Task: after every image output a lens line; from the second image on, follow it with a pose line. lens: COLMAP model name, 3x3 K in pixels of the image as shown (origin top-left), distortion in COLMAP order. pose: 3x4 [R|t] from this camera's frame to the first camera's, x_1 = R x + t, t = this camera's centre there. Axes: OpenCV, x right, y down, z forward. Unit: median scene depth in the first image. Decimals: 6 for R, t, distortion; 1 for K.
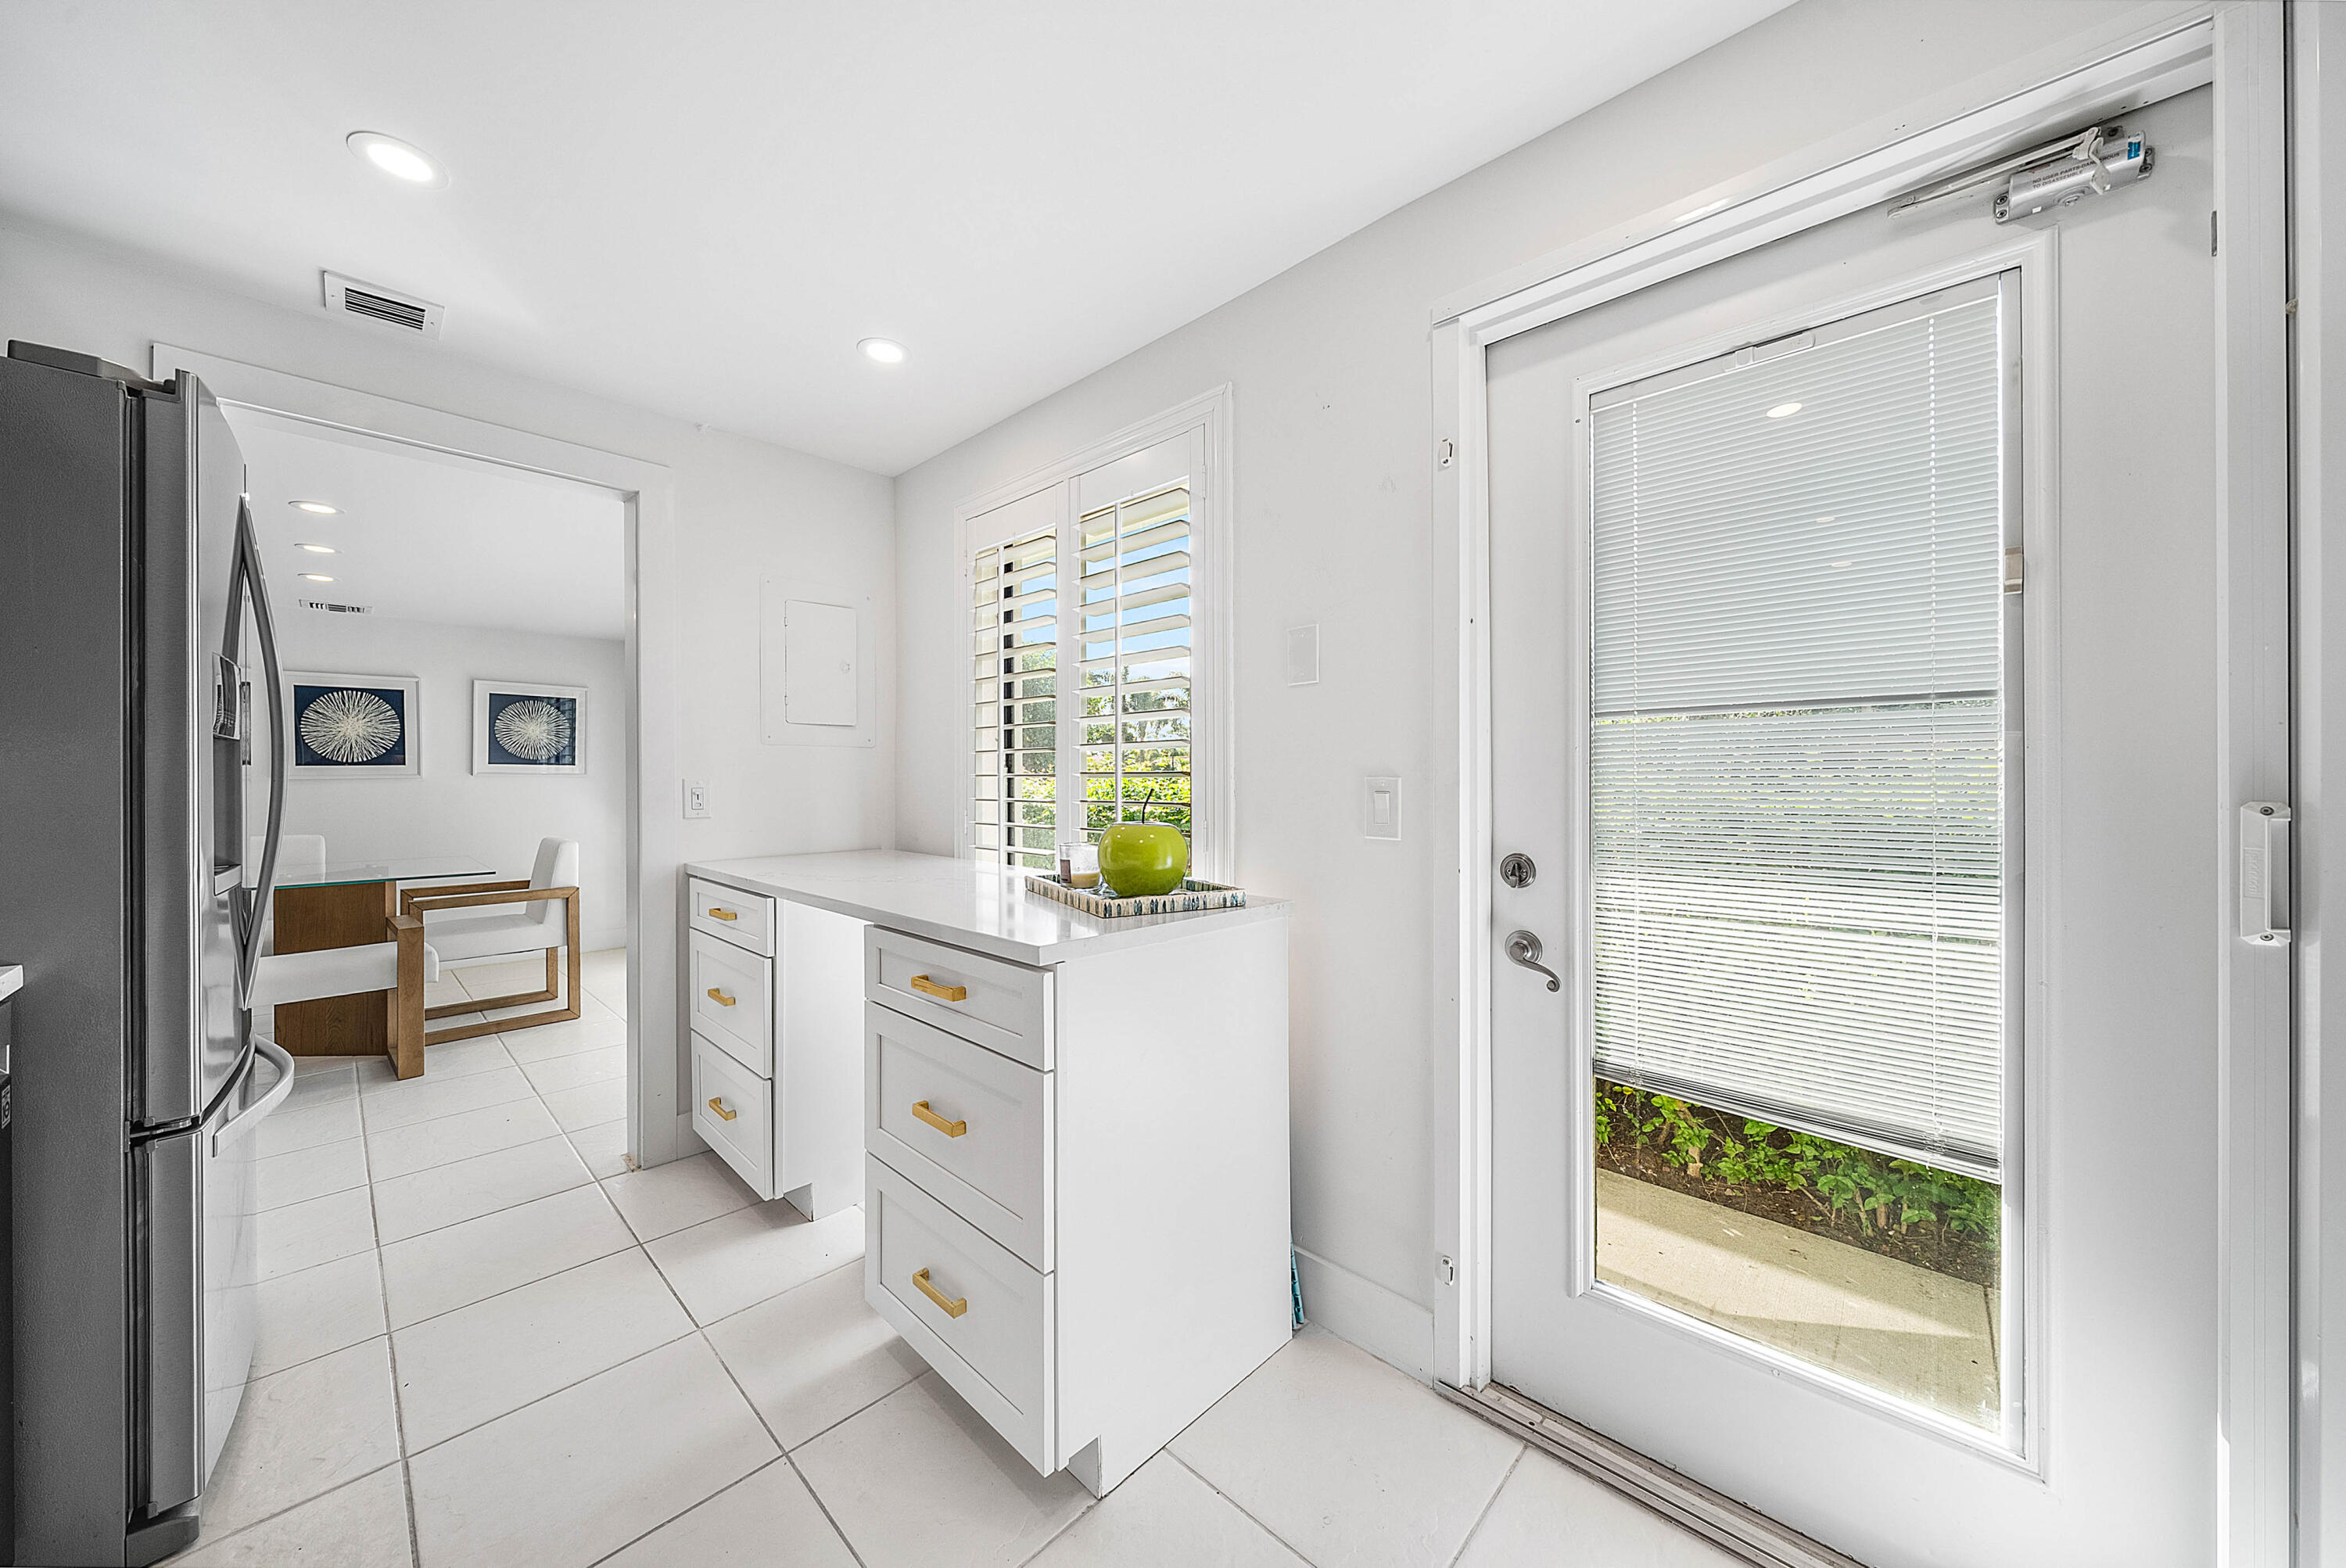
lens RADIAL K [[812.3, 0, 1164.3], [0, 812.3, 785.6], [0, 0, 1]] dist [-0.001508, -0.000275]
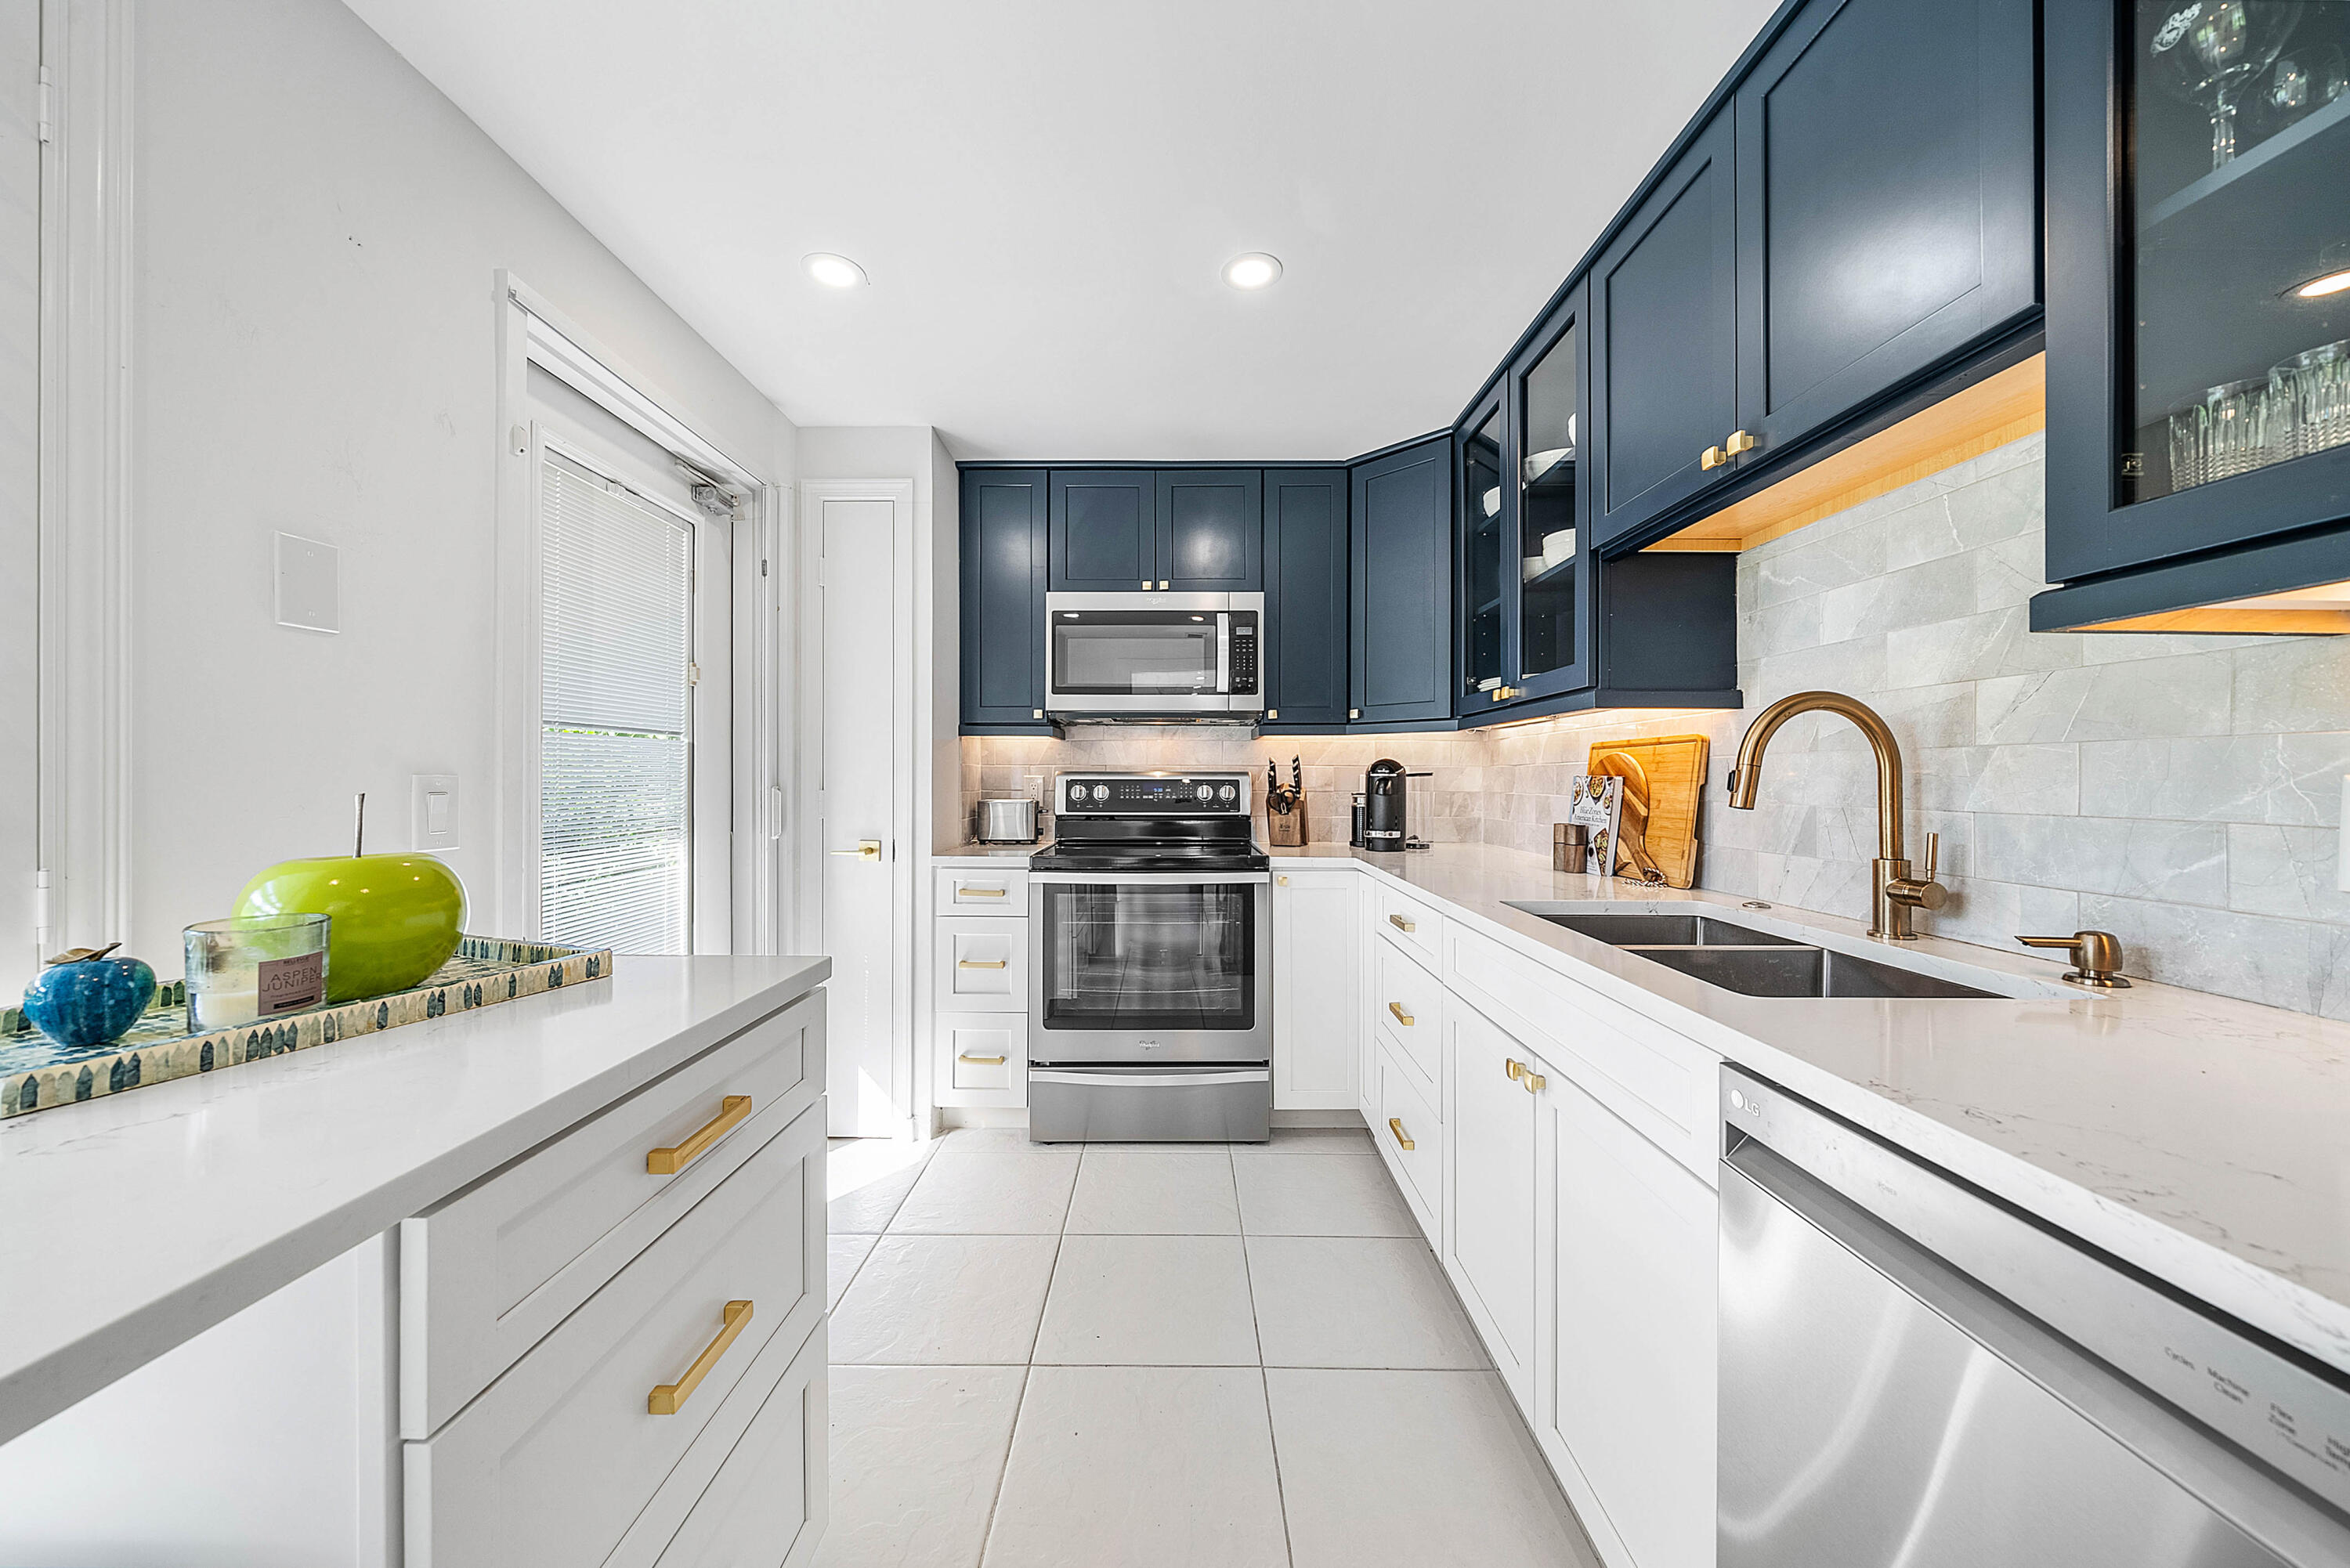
lens RADIAL K [[813.6, 0, 1154.3], [0, 813.6, 774.8], [0, 0, 1]] dist [-0.001508, -0.000275]
pose [[-0.677624, 0.004812, 0.735393, -0.684009], [0.009680, 0.999950, 0.002376, -0.006565], [-0.735345, 0.008729, -0.677637, 0.868380]]
